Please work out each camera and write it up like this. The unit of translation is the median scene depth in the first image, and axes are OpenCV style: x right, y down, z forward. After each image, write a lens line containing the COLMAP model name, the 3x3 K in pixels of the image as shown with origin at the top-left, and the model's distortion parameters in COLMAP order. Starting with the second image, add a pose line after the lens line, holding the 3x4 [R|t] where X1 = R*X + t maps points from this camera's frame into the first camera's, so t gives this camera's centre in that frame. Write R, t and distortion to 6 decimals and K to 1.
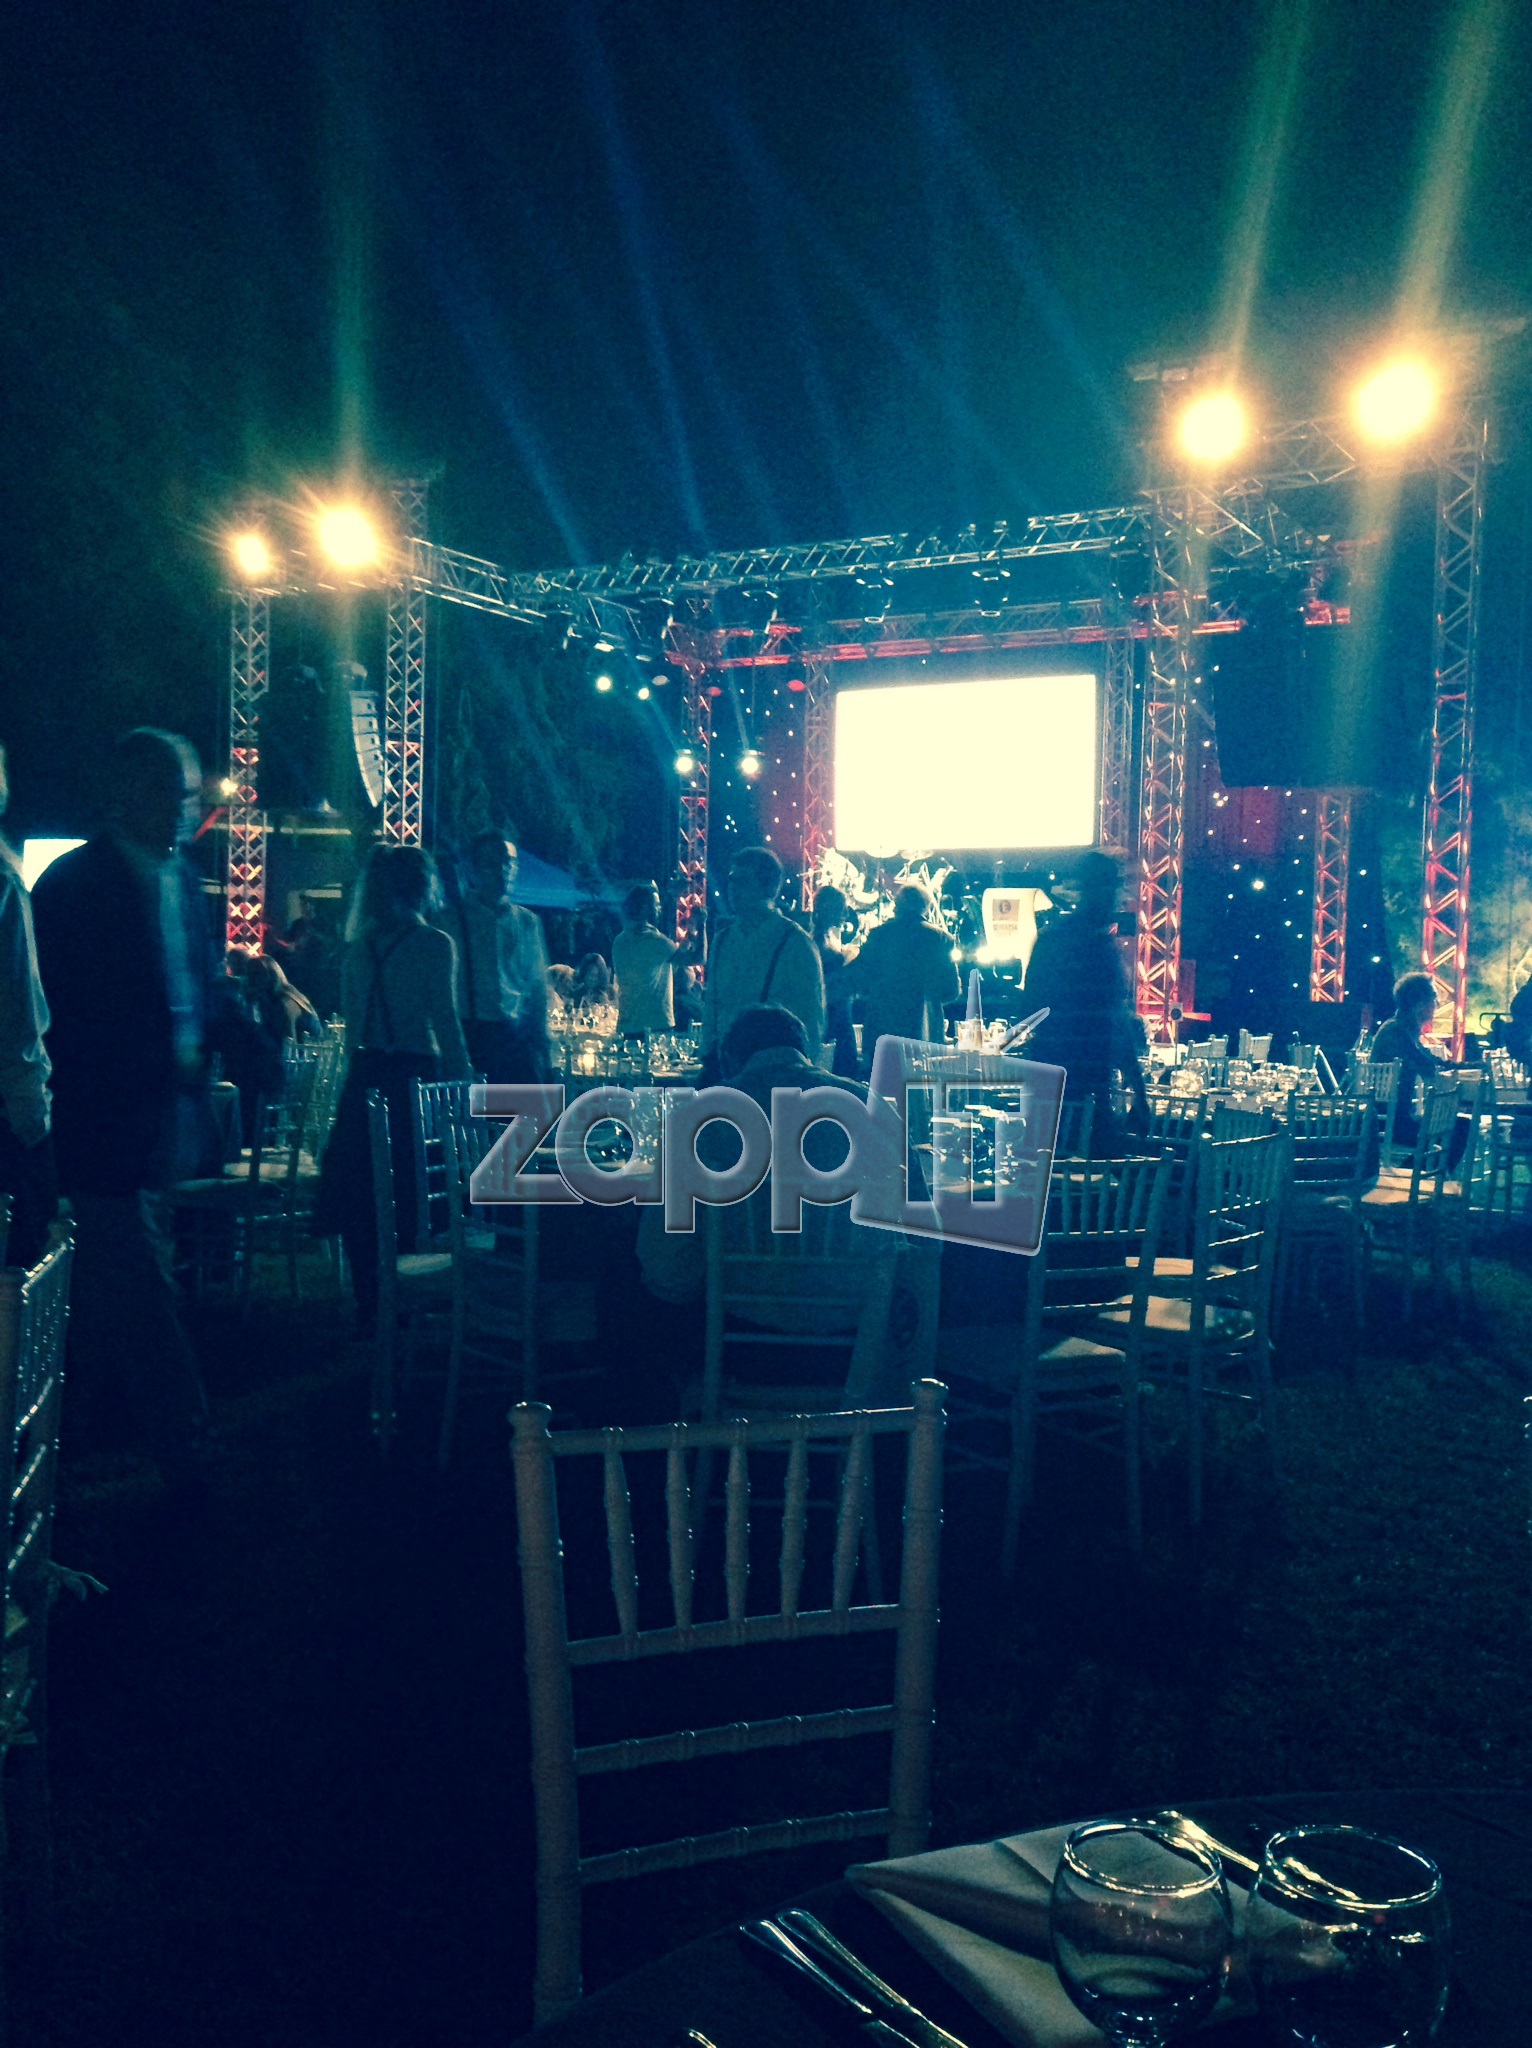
lens RADIAL K [[1953.0, 0, 766.0], [0, 1953.0, 1024.0], [0, 0, 1]] dist [0.141121, 0.461461]
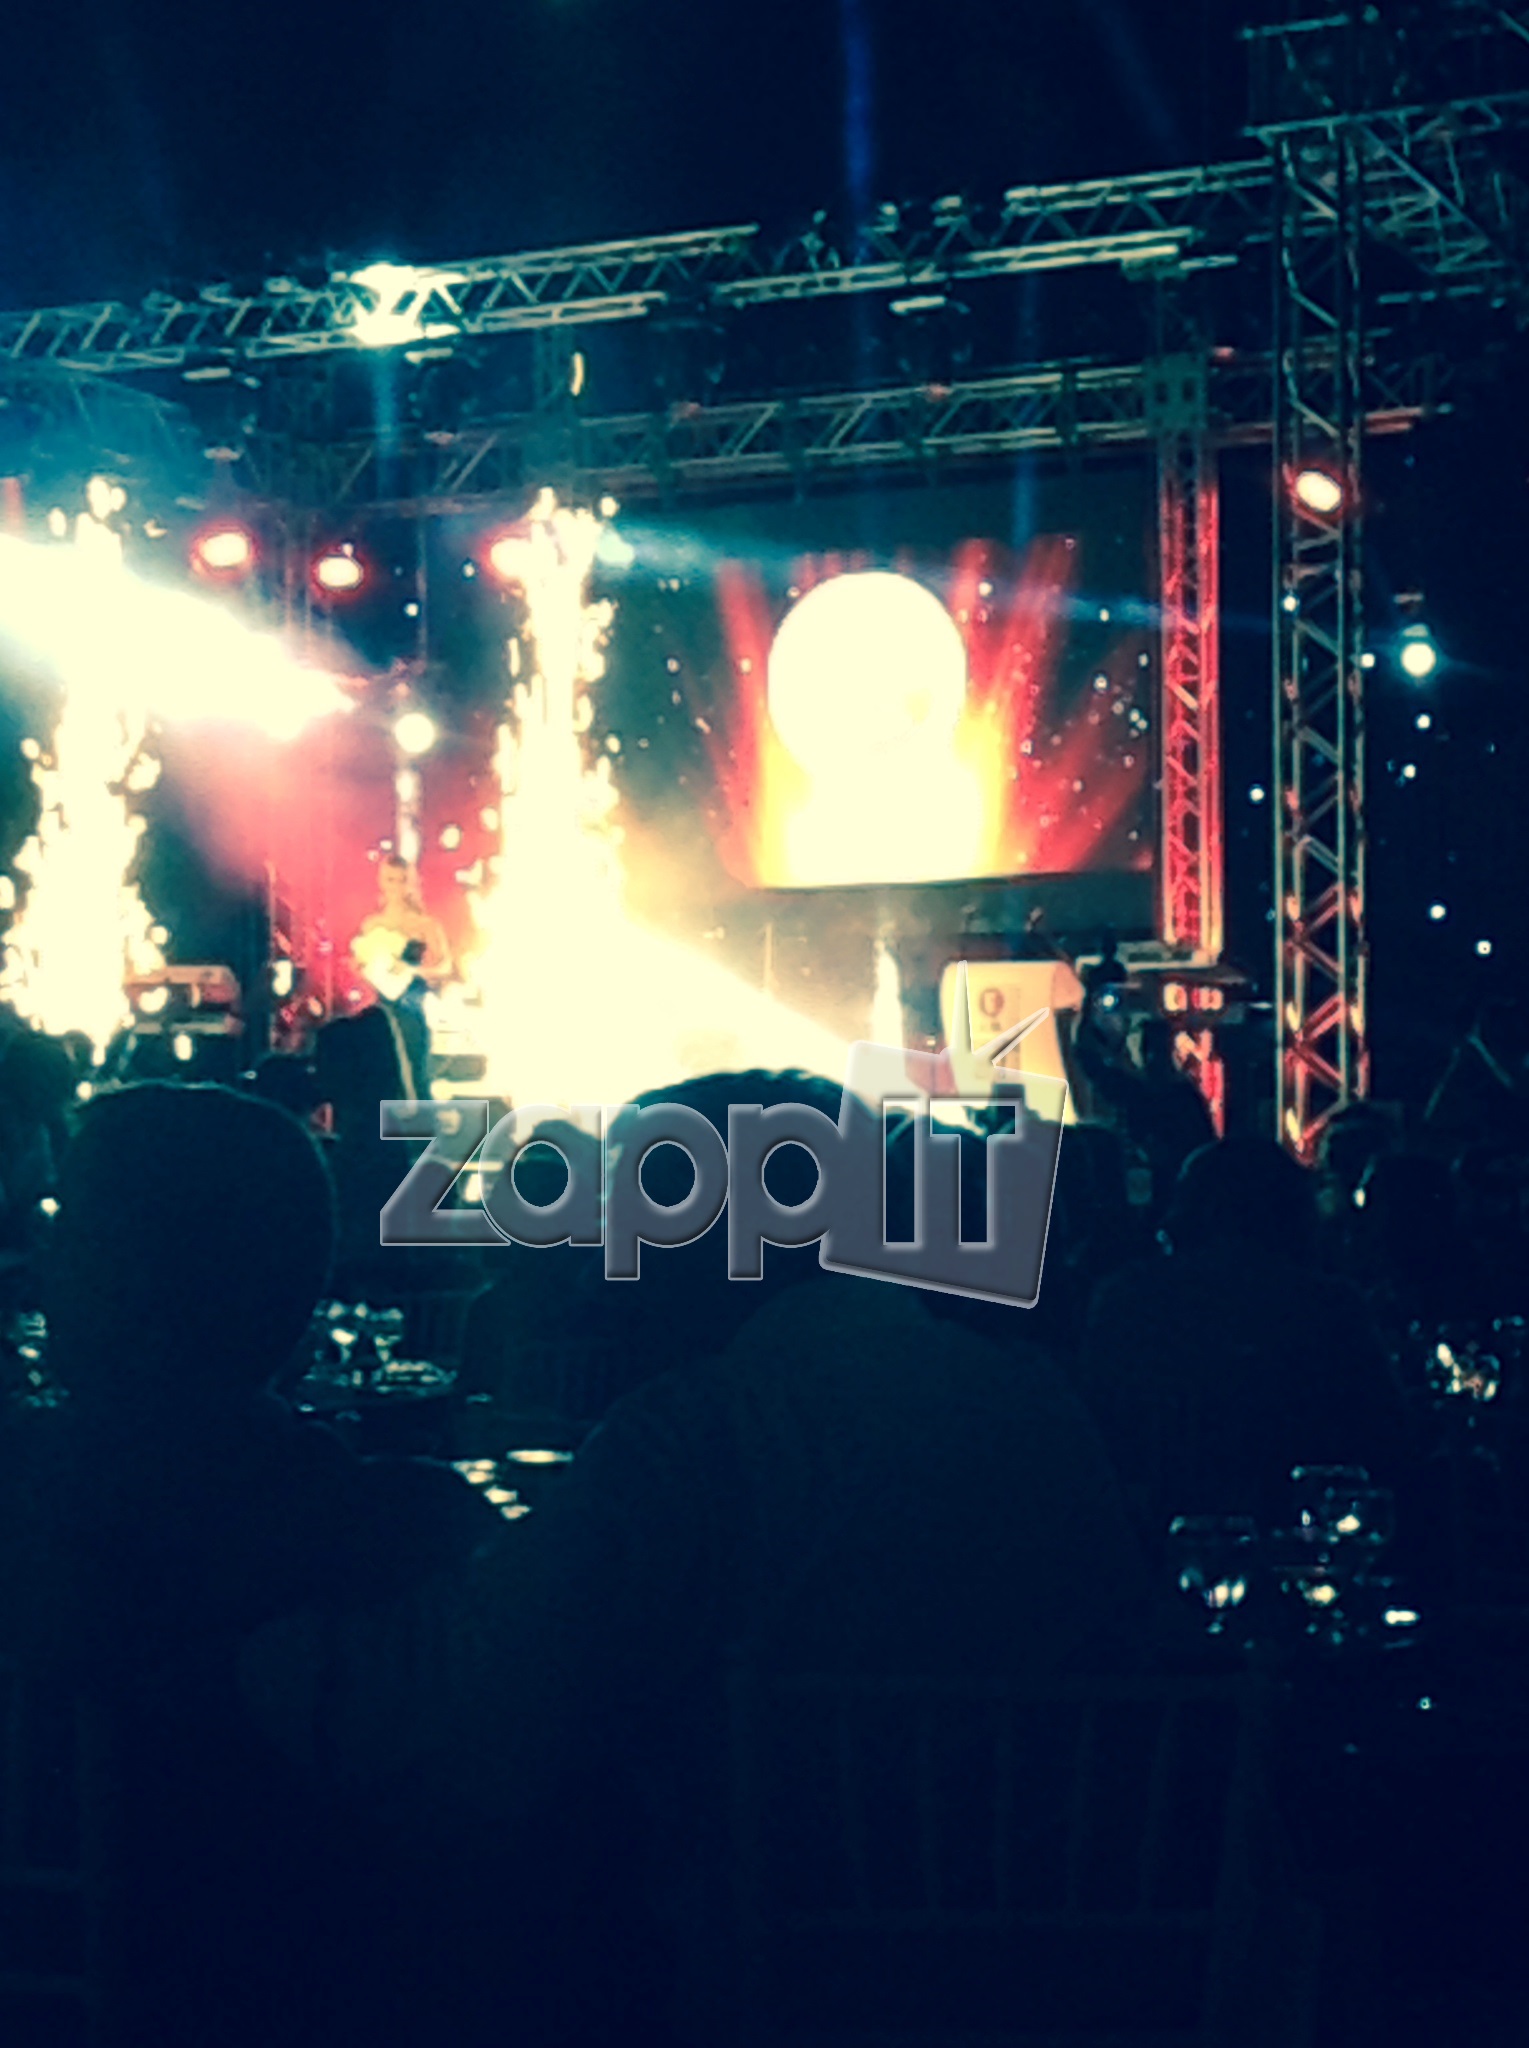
lens RADIAL K [[7851.9, 0, 764.5], [0, 7851.9, 1024.0], [0, 0, 1]] dist [0.021300, -0.289793]
pose [[0.995297, -0.032728, 0.091179, -0.104025], [0.040629, 0.995451, -0.086183, 0.105376], [-0.087944, 0.089482, 0.992098, -0.858107]]
